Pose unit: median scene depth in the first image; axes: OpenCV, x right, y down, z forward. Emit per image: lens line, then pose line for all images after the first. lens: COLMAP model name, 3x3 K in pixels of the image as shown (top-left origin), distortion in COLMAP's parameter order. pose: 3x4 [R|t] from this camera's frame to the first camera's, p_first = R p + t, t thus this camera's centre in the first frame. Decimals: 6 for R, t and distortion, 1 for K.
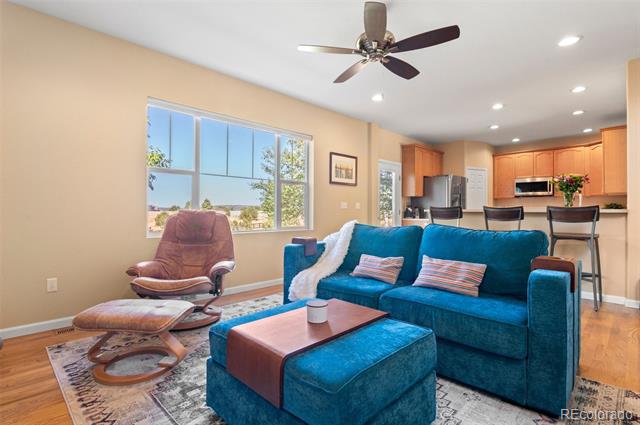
lens RADIAL K [[313.7, 0, 318.9], [0, 313.7, 213.7], [0, 0, 1]] dist [-0.001184, -0.000417]
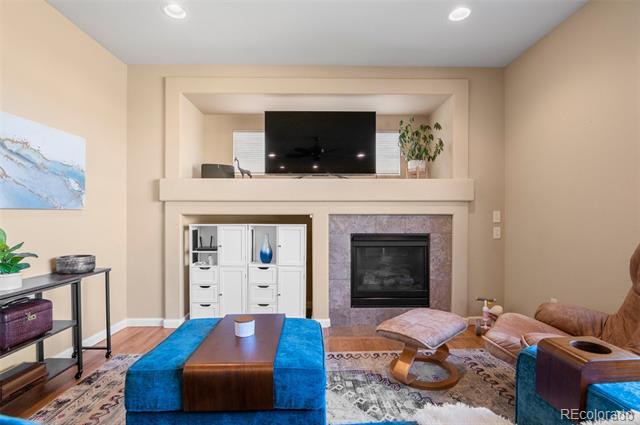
lens RADIAL K [[321.2, 0, 318.4], [0, 321.2, 219.5], [0, 0, 1]] dist [-0.018108, -0.000304]
pose [[-0.690809, -0.000238, -0.723037, 0.175124], [-0.007239, 0.999952, 0.006586, -0.018819], [0.723001, 0.009784, -0.690778, 0.549542]]
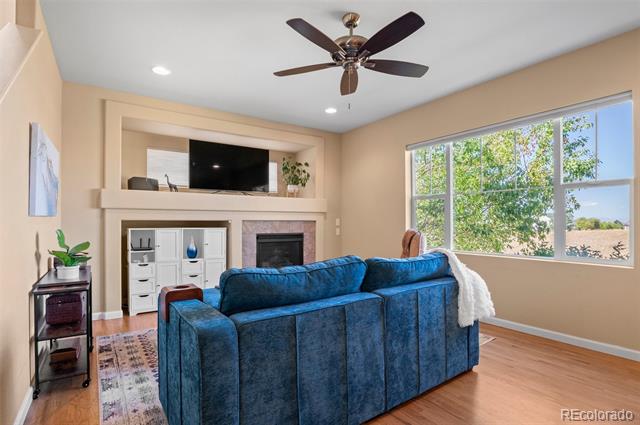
lens RADIAL K [[321.2, 0, 318.4], [0, 321.2, 219.5], [0, 0, 1]] dist [-0.018108, -0.000304]
pose [[-0.181950, -0.011596, -0.983239, 0.514373], [-0.005877, 0.999925, -0.010705, -0.019225], [0.983290, 0.003831, -0.182004, 0.502049]]
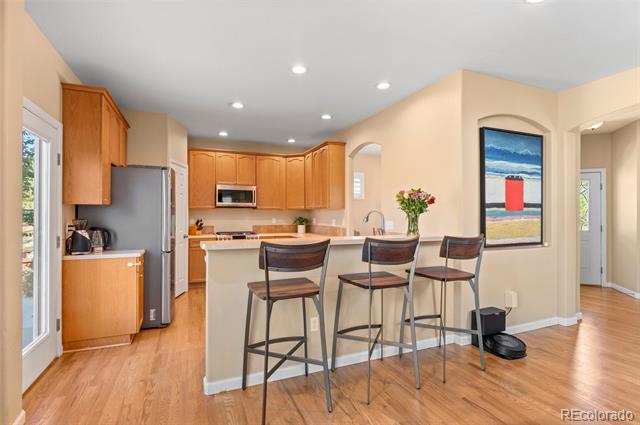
lens RADIAL K [[313.7, 0, 318.9], [0, 313.7, 213.7], [0, 0, 1]] dist [-0.001184, -0.000417]
pose [[0.370542, -0.001322, 0.928815, 0.004126], [0.007206, 0.999973, -0.001451, -0.047286], [-0.928788, 0.007230, 0.370541, 0.638581]]
